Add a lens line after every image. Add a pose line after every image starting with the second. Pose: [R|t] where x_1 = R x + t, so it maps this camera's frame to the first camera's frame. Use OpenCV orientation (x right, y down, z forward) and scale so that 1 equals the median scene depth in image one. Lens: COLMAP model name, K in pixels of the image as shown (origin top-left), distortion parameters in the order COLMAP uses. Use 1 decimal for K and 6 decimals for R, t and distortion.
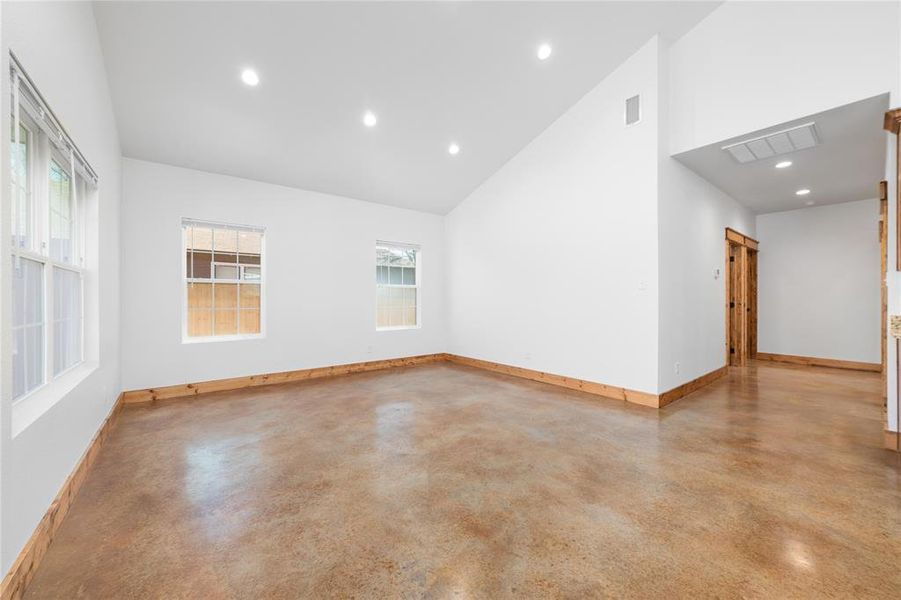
lens RADIAL K [[340.1, 0, 453.0], [0, 340.1, 300.7], [0, 0, 1]] dist [0.000947, 0.000185]
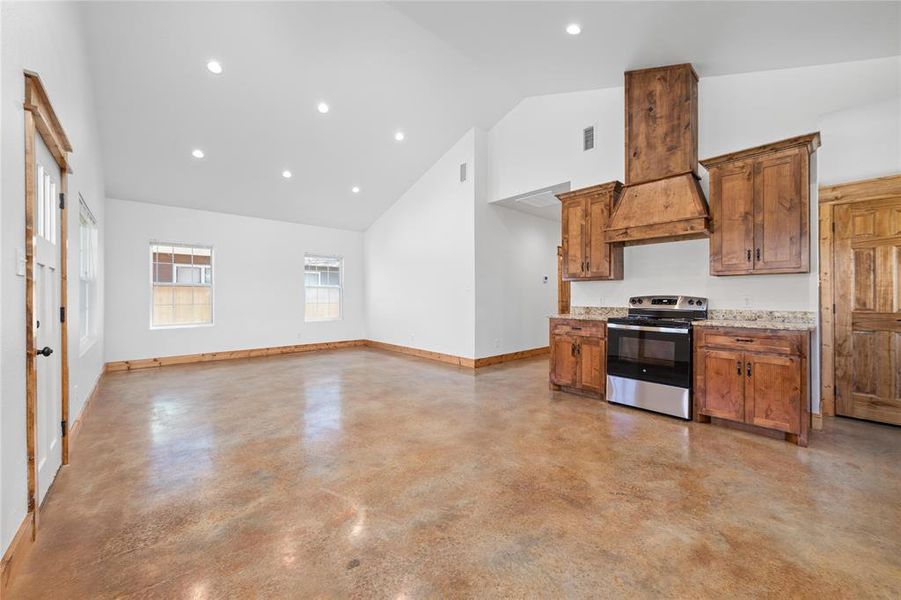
lens RADIAL K [[341.6, 0, 450.5], [0, 341.6, 300.0], [0, 0, 1]] dist [0.002216, 0.000165]
pose [[0.998153, -0.000158, 0.060757, 0.344613], [-0.000127, 0.999989, 0.004682, 0.000046], [-0.060757, -0.004681, 0.998142, -0.467068]]
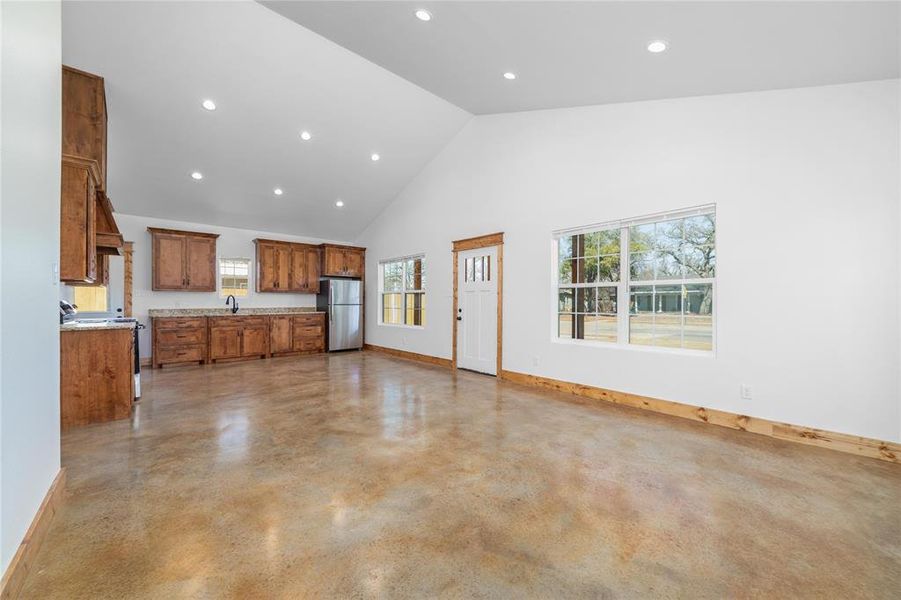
lens RADIAL K [[340.1, 0, 453.0], [0, 340.1, 300.7], [0, 0, 1]] dist [0.000947, 0.000185]
pose [[-0.998250, -0.000246, -0.059141, -0.024021], [-0.000256, 1.000000, 0.000161, -0.008018], [0.059141, 0.000176, -0.998250, 1.387895]]
